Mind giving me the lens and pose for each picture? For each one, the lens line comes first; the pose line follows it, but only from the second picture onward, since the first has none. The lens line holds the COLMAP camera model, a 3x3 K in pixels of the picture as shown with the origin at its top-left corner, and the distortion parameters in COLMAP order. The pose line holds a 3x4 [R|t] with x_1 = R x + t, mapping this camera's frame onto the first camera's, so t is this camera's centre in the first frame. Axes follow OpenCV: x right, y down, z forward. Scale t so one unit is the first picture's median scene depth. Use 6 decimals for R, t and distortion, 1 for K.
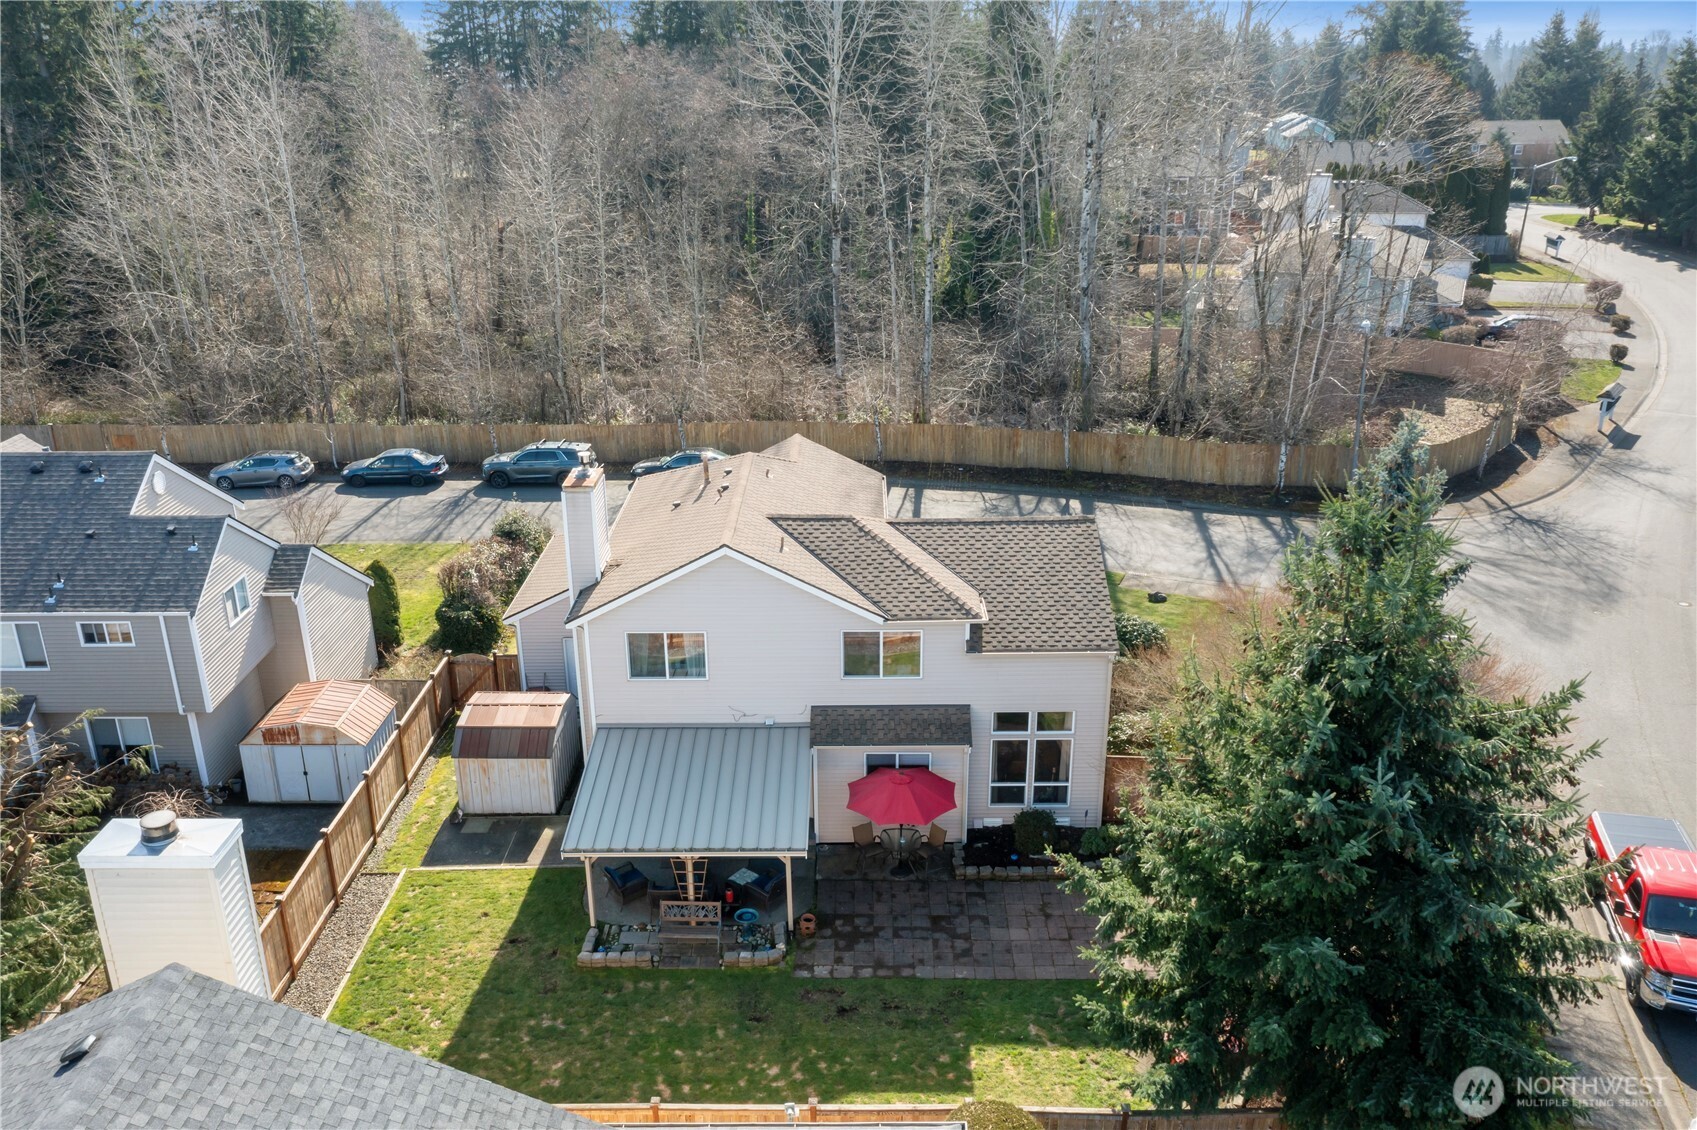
lens RADIAL K [[1355.7, 0, 856.4], [0, 1355.7, 608.6], [0, 0, 1]] dist [0.005080, -0.000362]
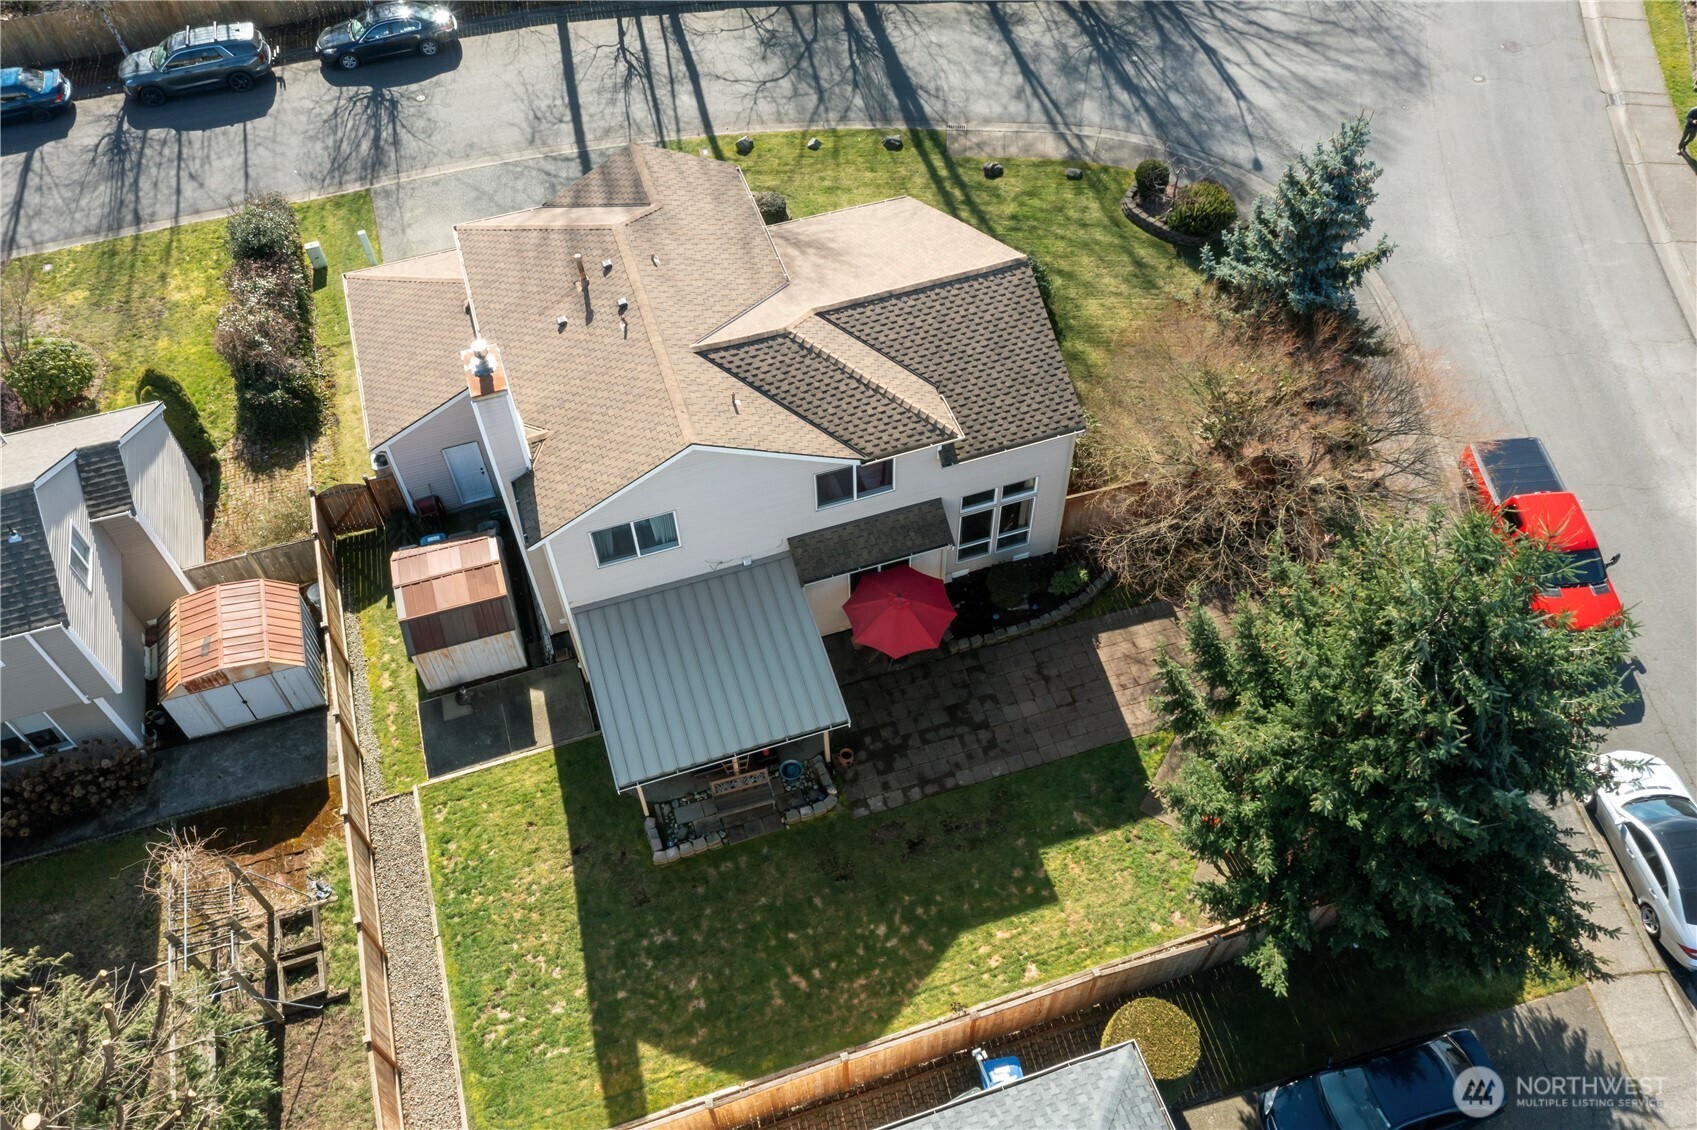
lens RADIAL K [[1355.7, 0, 845.8], [0, 1355.7, 567.5], [0, 0, 1]] dist [0.005080, -0.000362]
pose [[0.947874, -0.260510, 0.183493, -0.176874], [0.128710, 0.839803, 0.527413, -0.416405], [-0.291495, -0.476304, 0.829558, 0.173926]]
